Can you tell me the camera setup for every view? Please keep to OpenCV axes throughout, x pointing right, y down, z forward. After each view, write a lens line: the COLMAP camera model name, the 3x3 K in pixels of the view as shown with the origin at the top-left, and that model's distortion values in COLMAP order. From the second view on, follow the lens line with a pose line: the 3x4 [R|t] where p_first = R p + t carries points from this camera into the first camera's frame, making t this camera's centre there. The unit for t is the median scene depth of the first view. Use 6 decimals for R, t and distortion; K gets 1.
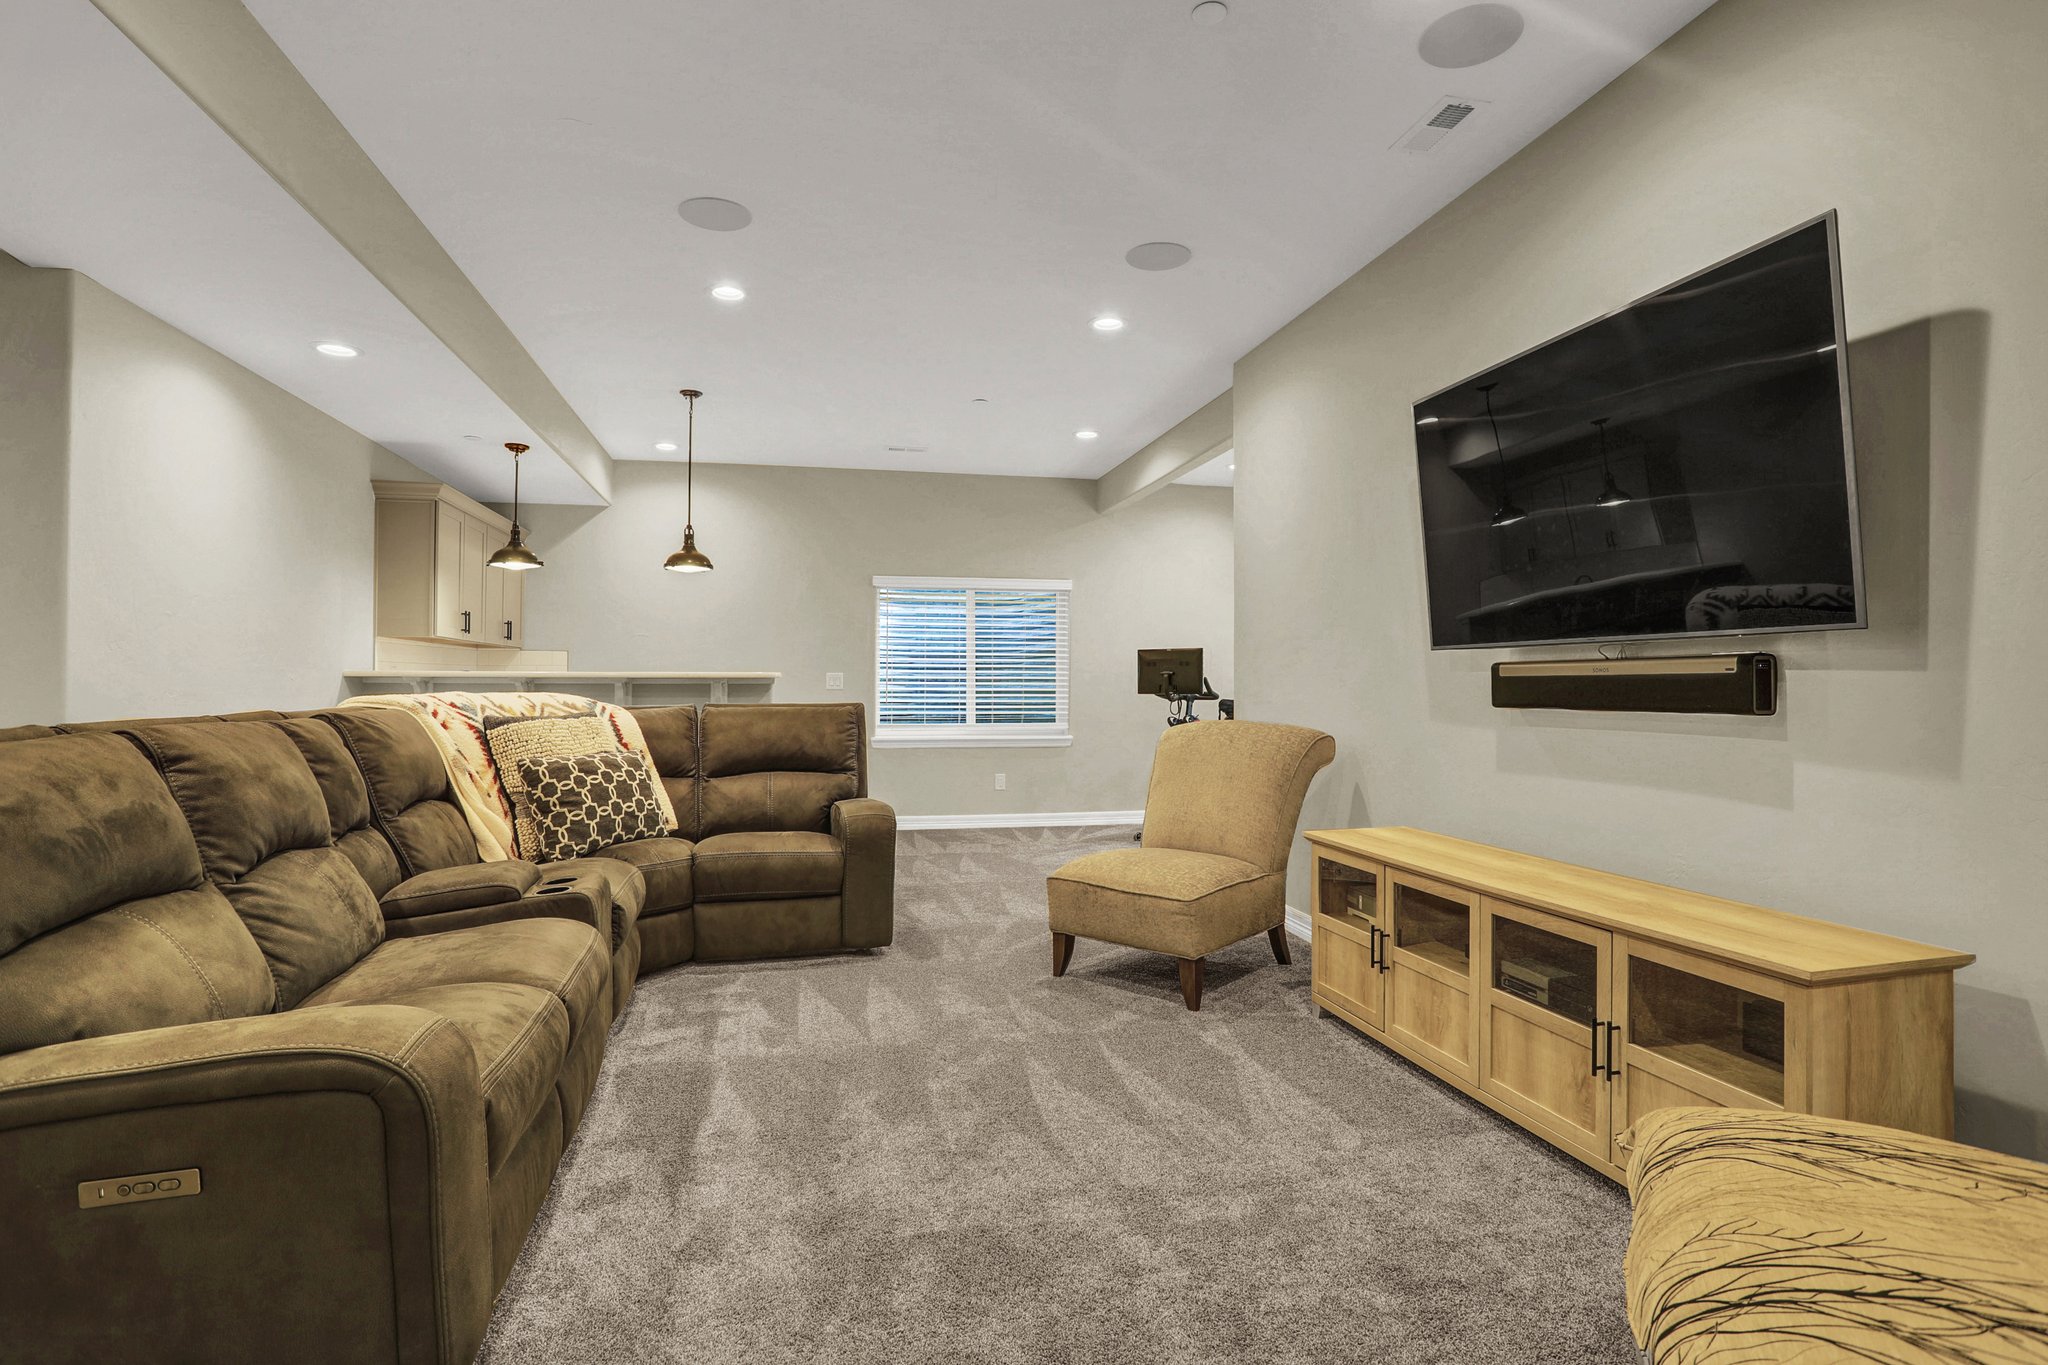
lens RADIAL K [[1012.1, 0, 1024.0], [0, 1012.1, 682.5], [0, 0, 1]] dist [-0.062484, 0.029213]
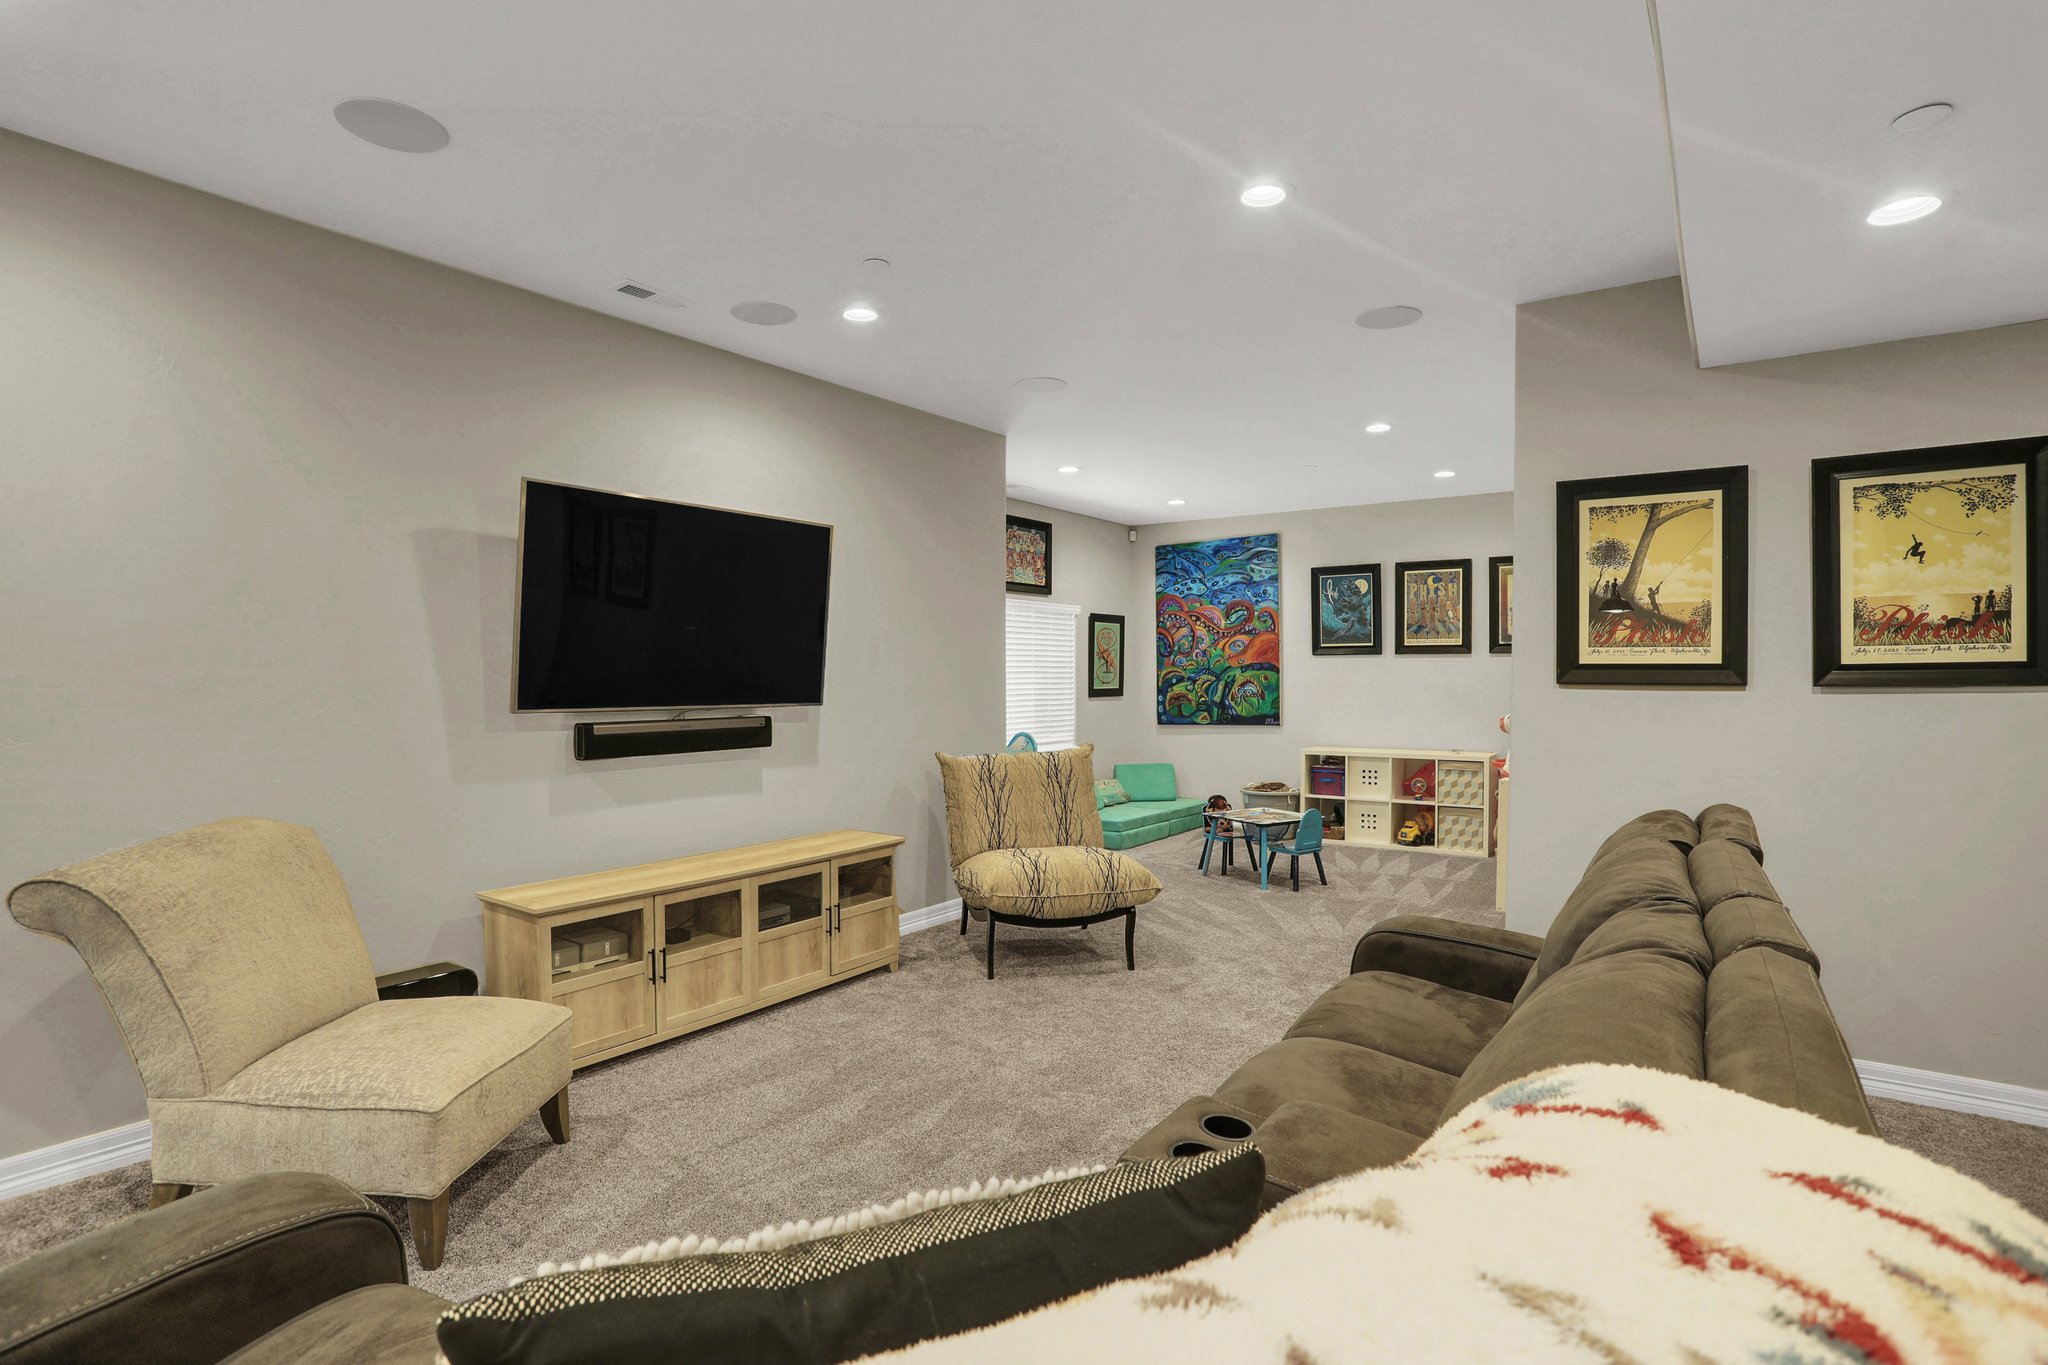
lens RADIAL K [[1012.1, 0, 1024.0], [0, 1012.1, 682.5], [0, 0, 1]] dist [-0.062484, 0.029213]
pose [[-0.670139, -0.006612, 0.742206, -0.929857], [-0.004438, 0.999978, 0.004902, -0.092028], [-0.742222, -0.000009, -0.670154, 1.654269]]
